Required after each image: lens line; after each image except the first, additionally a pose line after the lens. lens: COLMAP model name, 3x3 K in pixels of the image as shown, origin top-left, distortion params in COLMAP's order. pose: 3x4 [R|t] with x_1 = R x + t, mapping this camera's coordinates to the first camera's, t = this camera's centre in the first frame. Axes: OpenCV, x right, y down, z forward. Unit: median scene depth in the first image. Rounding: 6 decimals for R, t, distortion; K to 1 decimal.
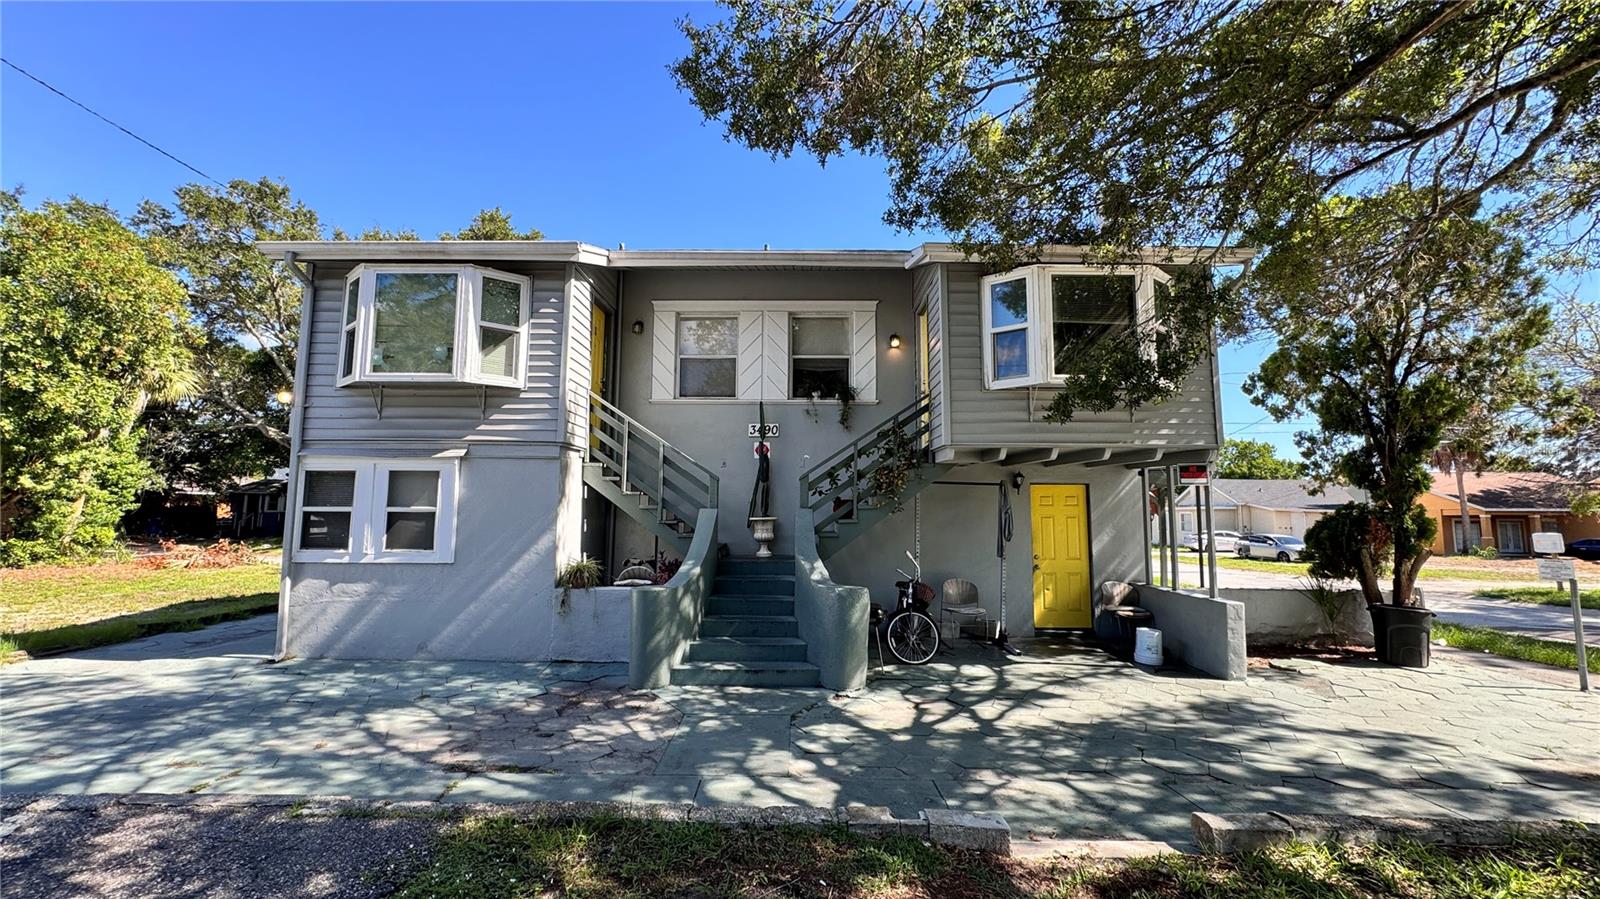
lens RADIAL K [[640.6, 0, 800.0], [0, 640.6, 449.5], [0, 0, 1]] dist [-0.000223, 0.000003]
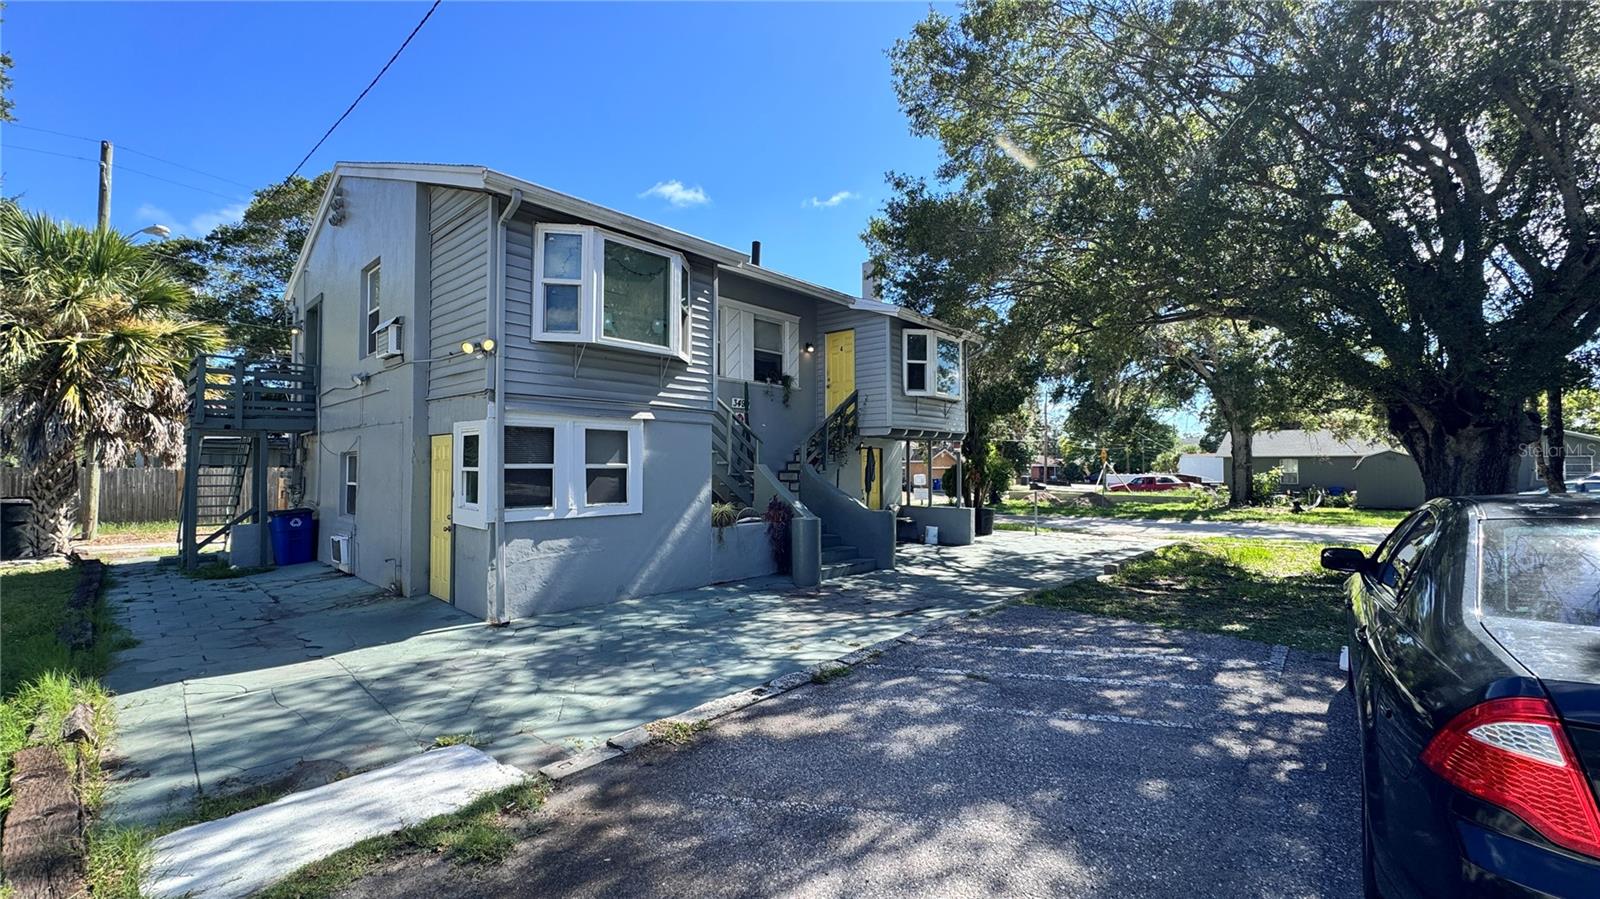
lens RADIAL K [[640.6, 0, 800.0], [0, 640.6, 449.5], [0, 0, 1]] dist [-0.000223, 0.000003]
pose [[0.660692, 0.014199, 0.750522, -1.197388], [-0.075361, 0.996024, 0.047498, -0.009382], [-0.746864, -0.087942, 0.659136, 0.056025]]
